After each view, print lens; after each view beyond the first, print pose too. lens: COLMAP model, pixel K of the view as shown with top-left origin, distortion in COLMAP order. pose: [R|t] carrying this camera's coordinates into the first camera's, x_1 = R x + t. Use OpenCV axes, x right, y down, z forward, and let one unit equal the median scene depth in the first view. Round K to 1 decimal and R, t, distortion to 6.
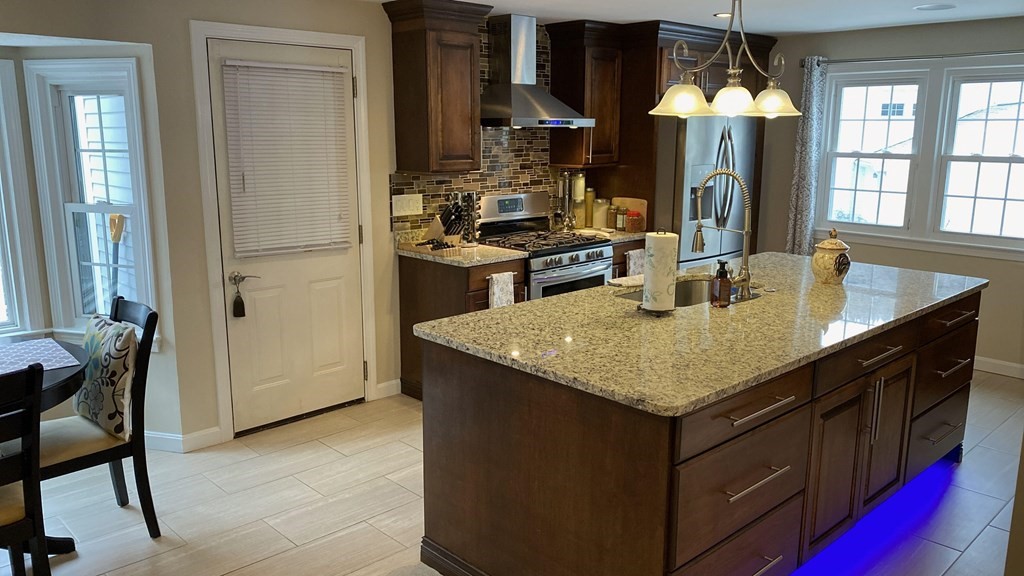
lens RADIAL K [[782.6, 0, 512.1], [0, 782.6, 289.6], [0, 0, 1]] dist [0.005003, -0.000753]
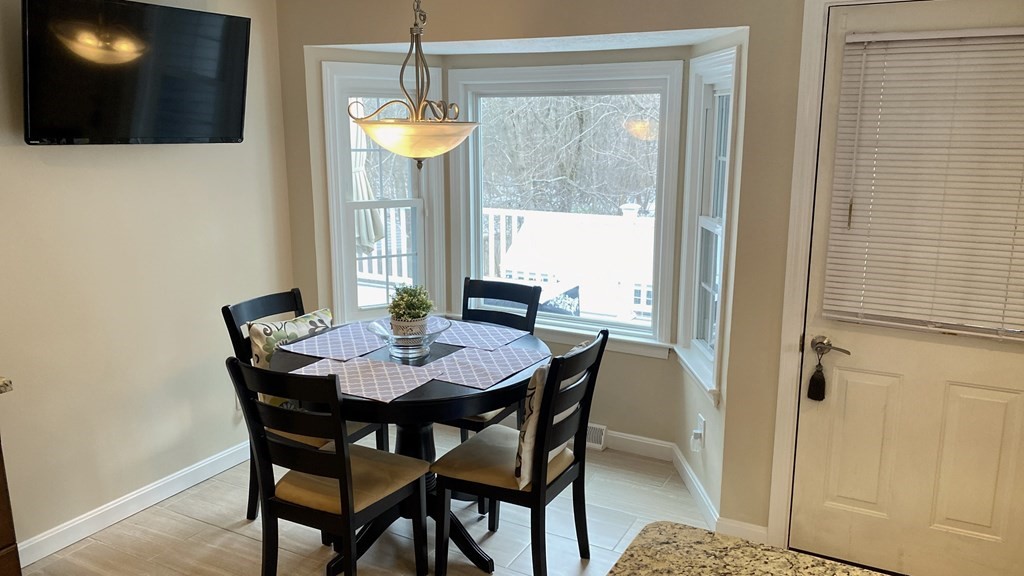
lens RADIAL K [[782.6, 0, 512.5], [0, 782.6, 284.3], [0, 0, 1]] dist [0.005003, -0.000753]
pose [[0.296428, 0.192152, -0.935526, 0.220168], [-0.184137, 0.972671, 0.141437, -0.118679], [0.937136, 0.130339, 0.323709, 0.506534]]
